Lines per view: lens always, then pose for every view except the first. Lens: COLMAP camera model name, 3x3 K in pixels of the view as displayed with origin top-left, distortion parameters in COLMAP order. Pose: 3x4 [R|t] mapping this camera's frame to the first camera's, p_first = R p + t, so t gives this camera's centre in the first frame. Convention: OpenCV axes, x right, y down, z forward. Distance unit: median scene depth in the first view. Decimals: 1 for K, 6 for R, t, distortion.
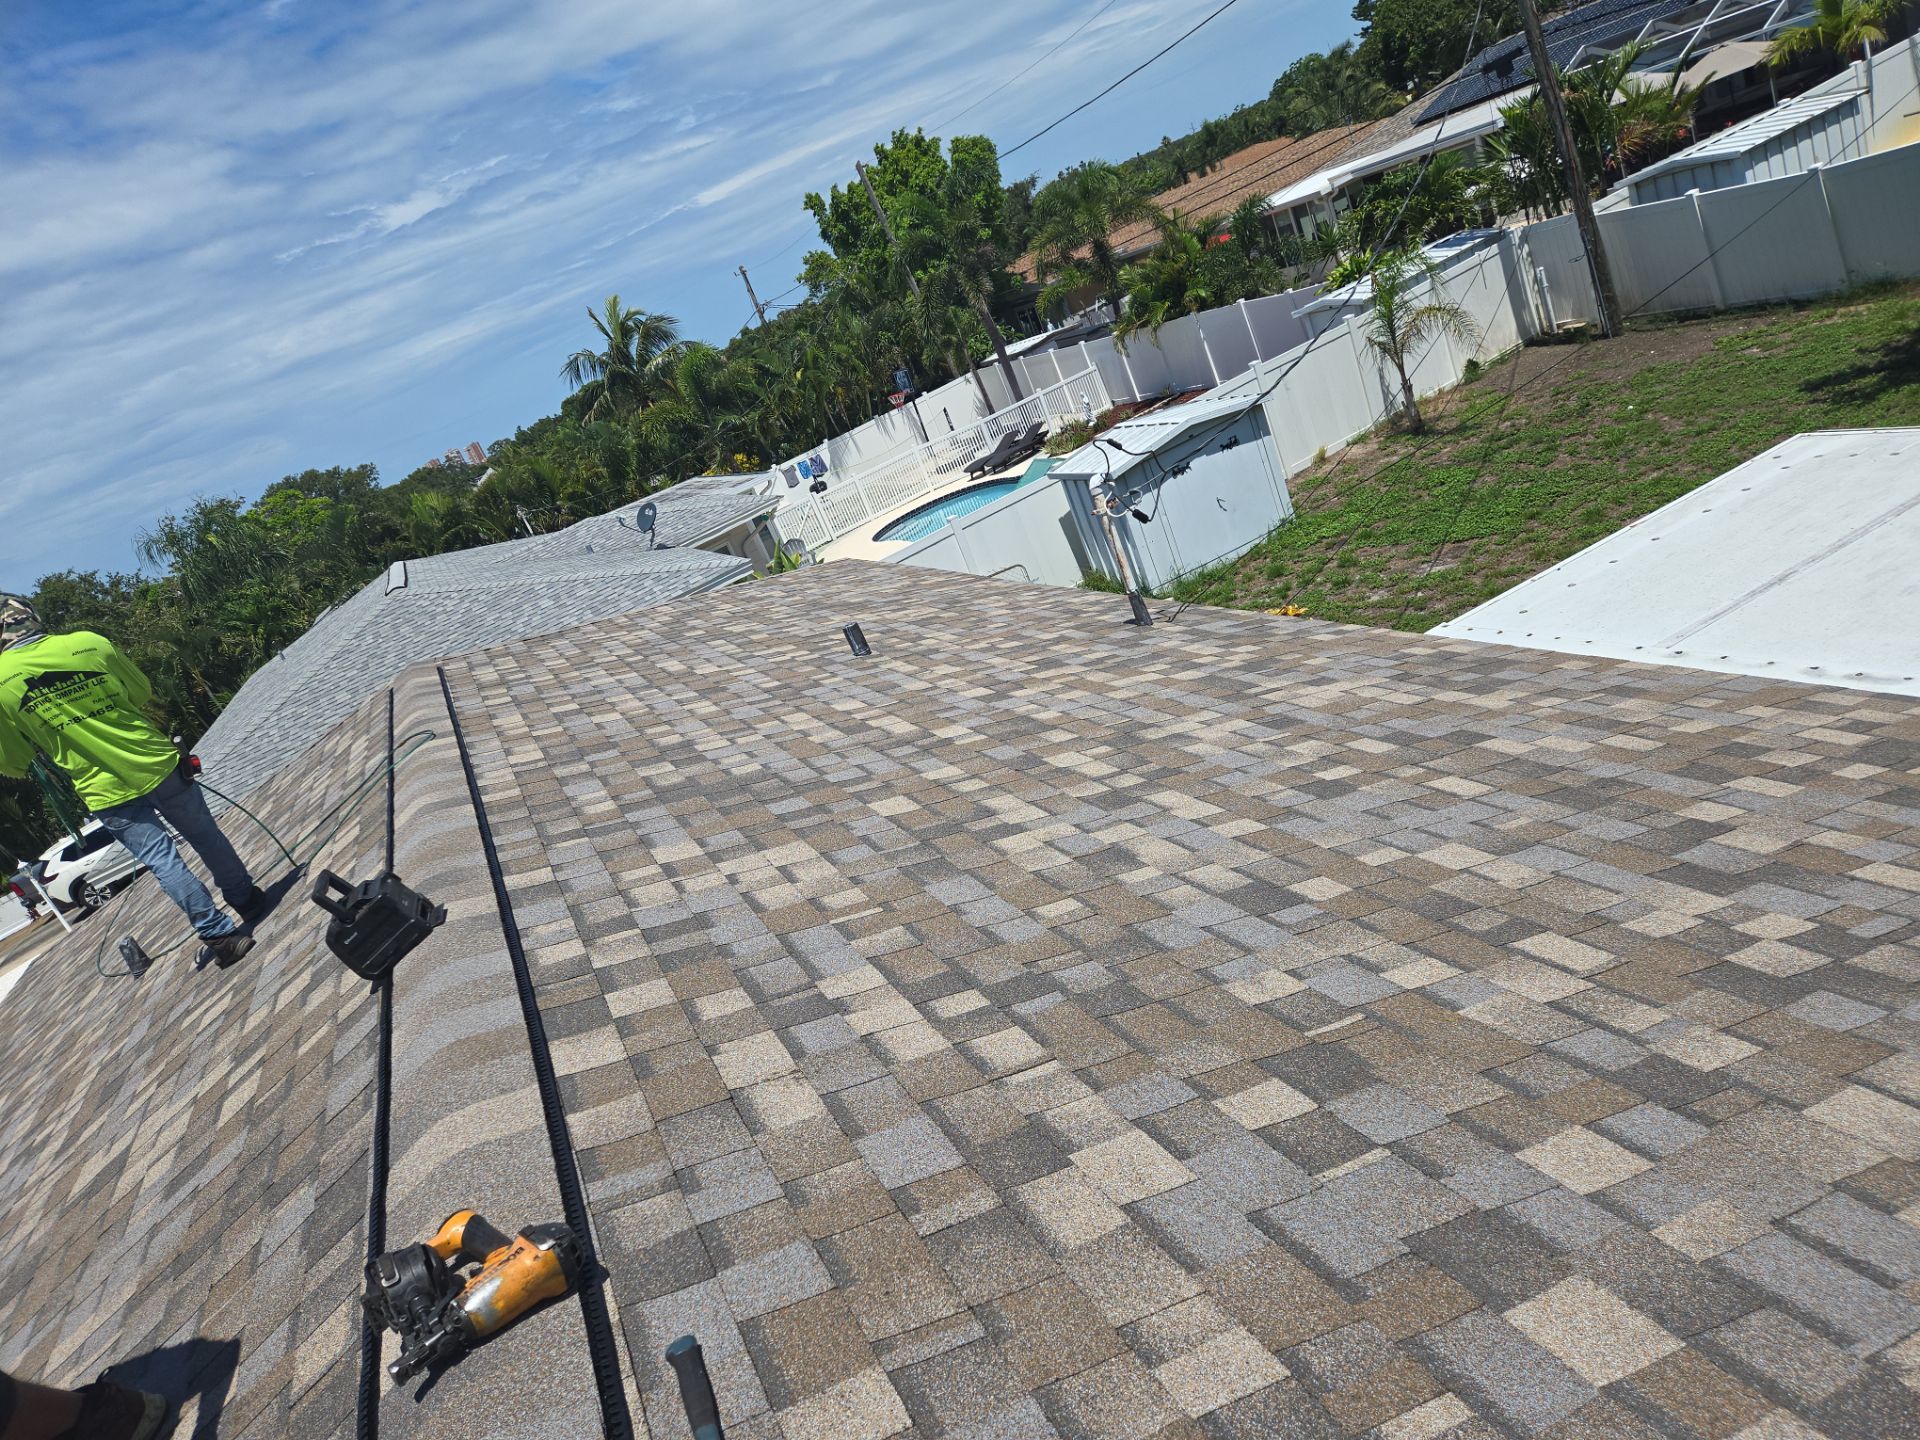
lens RADIAL K [[1261.6, 0, 960.4], [0, 1261.6, 713.9], [0, 0, 1]] dist [0.085668, -0.077001]
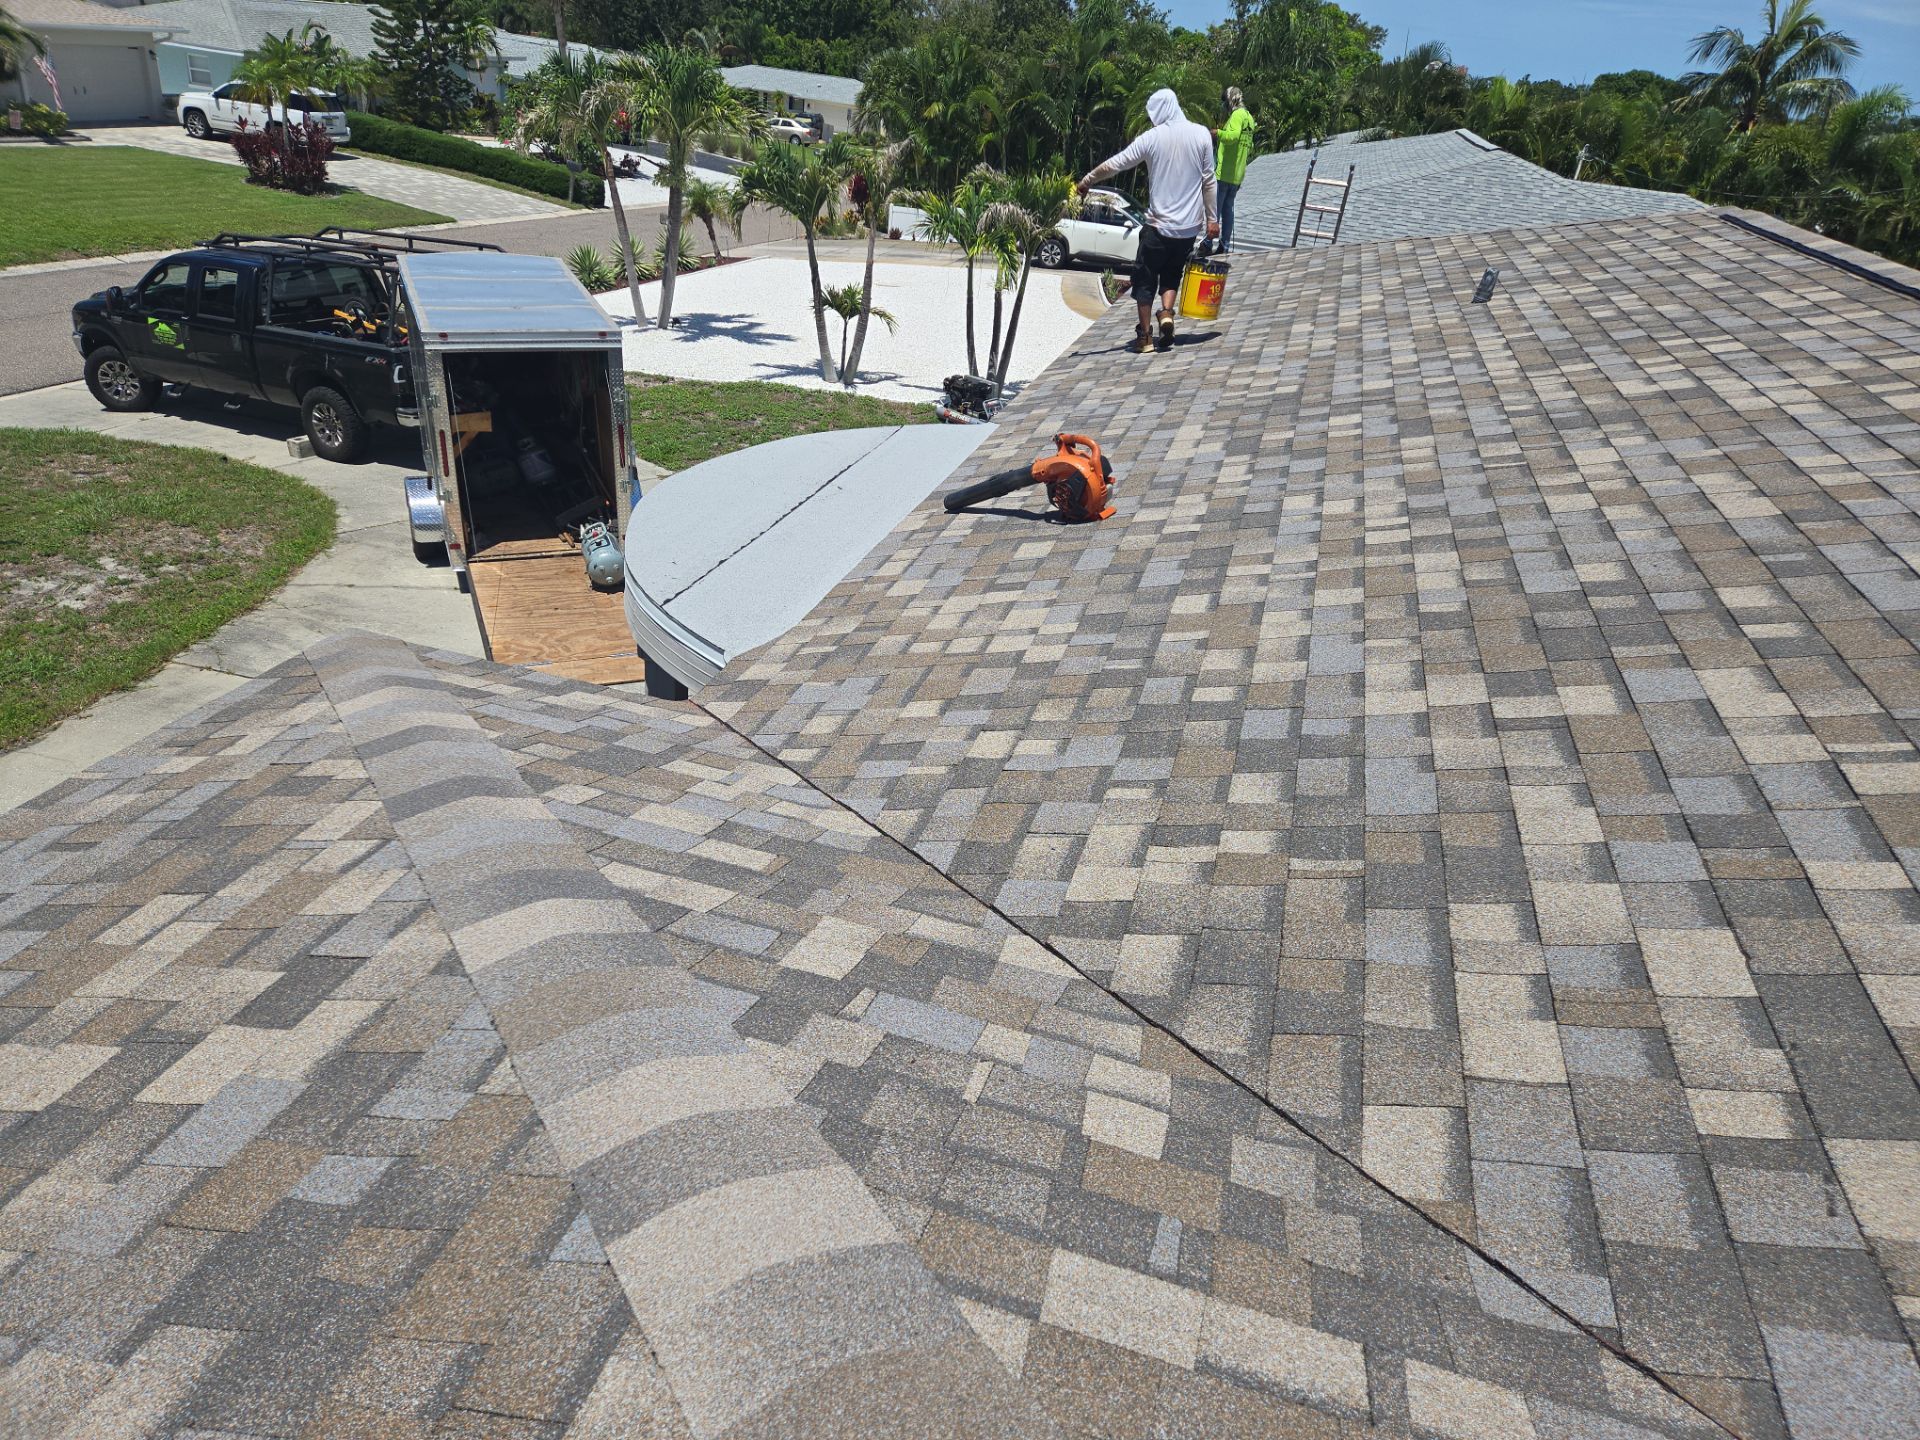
lens RADIAL K [[1271.2, 0, 972.0], [0, 1271.2, 723.3], [0, 0, 1]] dist [0.086451, -0.082119]
pose [[0.658802, 0.684725, -0.311660, -0.111259], [-0.586615, 0.726916, 0.357037, 0.122644], [0.471023, -0.052392, 0.880564, -0.109817]]
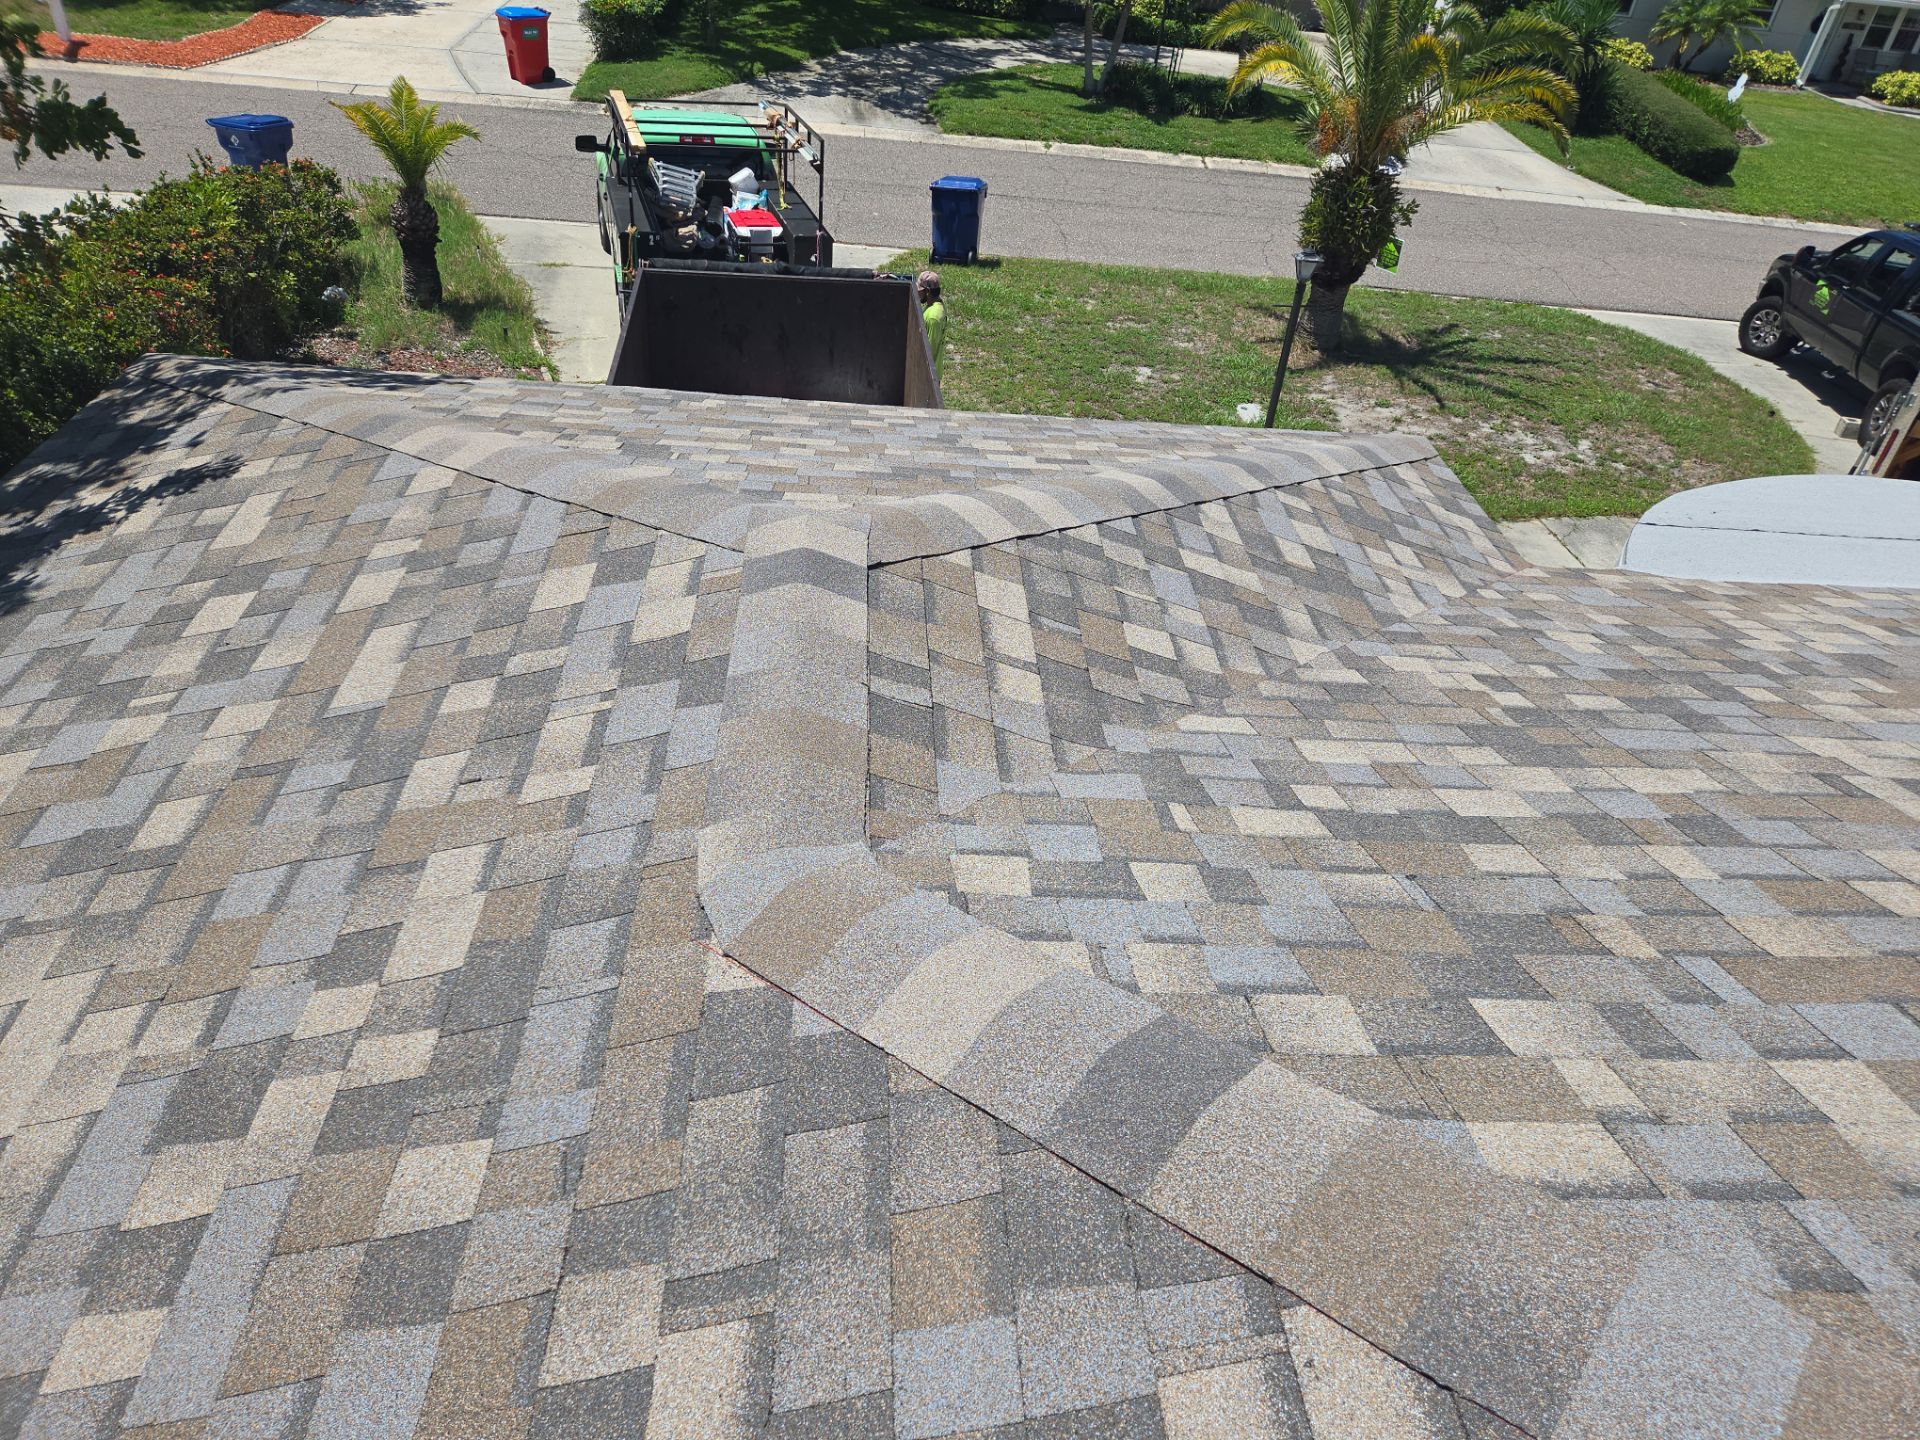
lens RADIAL K [[1282.6, 0, 971.5], [0, 1282.6, 721.0], [0, 0, 1]] dist [0.094075, -0.086856]
pose [[-0.373708, 0.795889, -0.476344, -0.001878], [-0.268064, 0.398966, 0.876908, 0.020322], [0.887966, 0.455398, 0.064252, -0.044146]]
